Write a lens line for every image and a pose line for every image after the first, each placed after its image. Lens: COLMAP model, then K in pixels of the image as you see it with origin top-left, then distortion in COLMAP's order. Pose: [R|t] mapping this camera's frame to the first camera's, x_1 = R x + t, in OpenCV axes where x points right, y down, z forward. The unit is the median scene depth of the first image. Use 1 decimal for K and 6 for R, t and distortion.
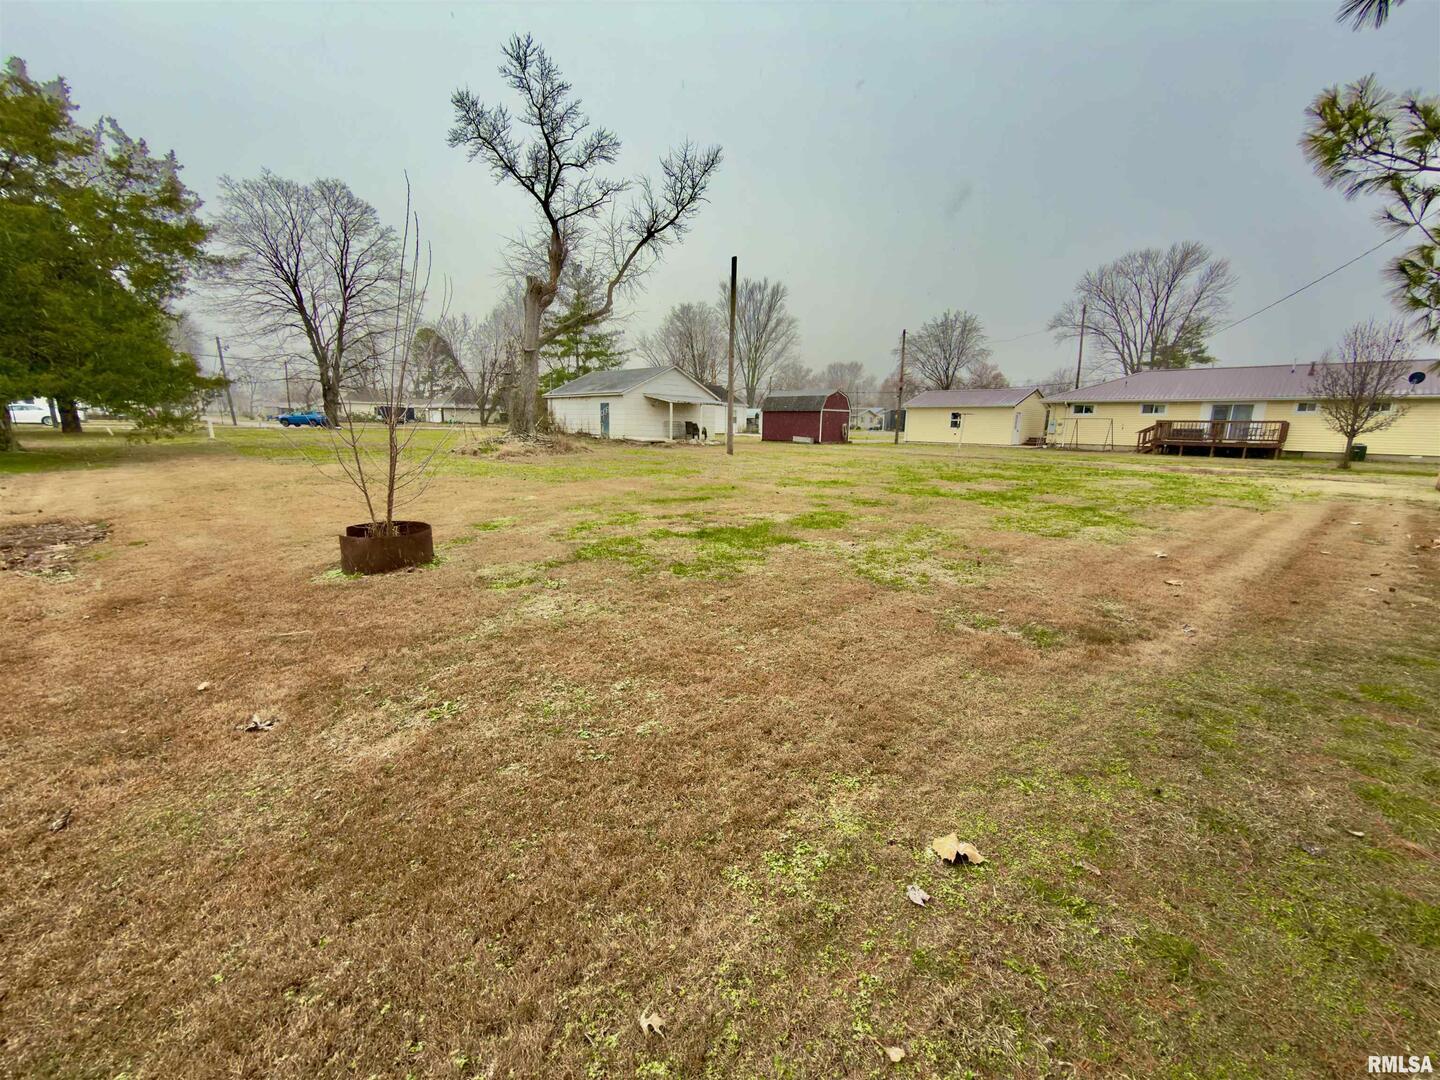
lens RADIAL K [[575.4, 0, 721.0], [0, 575.4, 539.3], [0, 0, 1]] dist [0.000392, 0.000026]
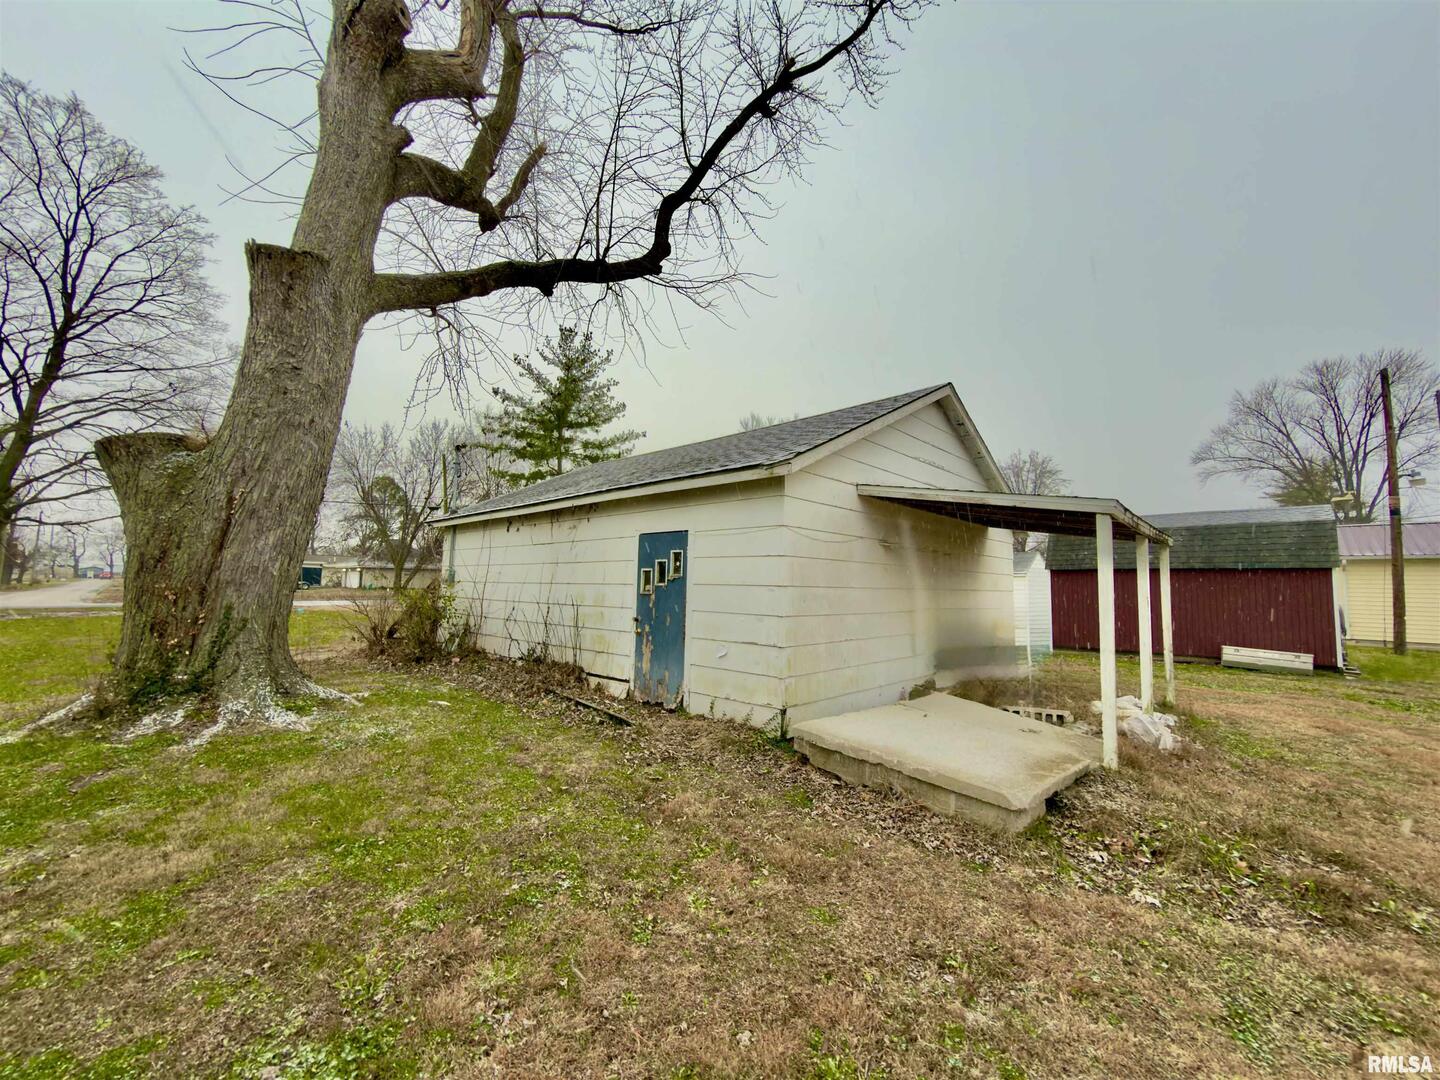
lens RADIAL K [[575.4, 0, 721.3], [0, 575.4, 540.8], [0, 0, 1]] dist [0.000392, 0.000026]
pose [[0.999423, -0.002762, 0.033860, -0.171088], [0.011727, 0.963466, -0.267575, -0.161916], [-0.031884, 0.267818, 0.962942, 0.727670]]
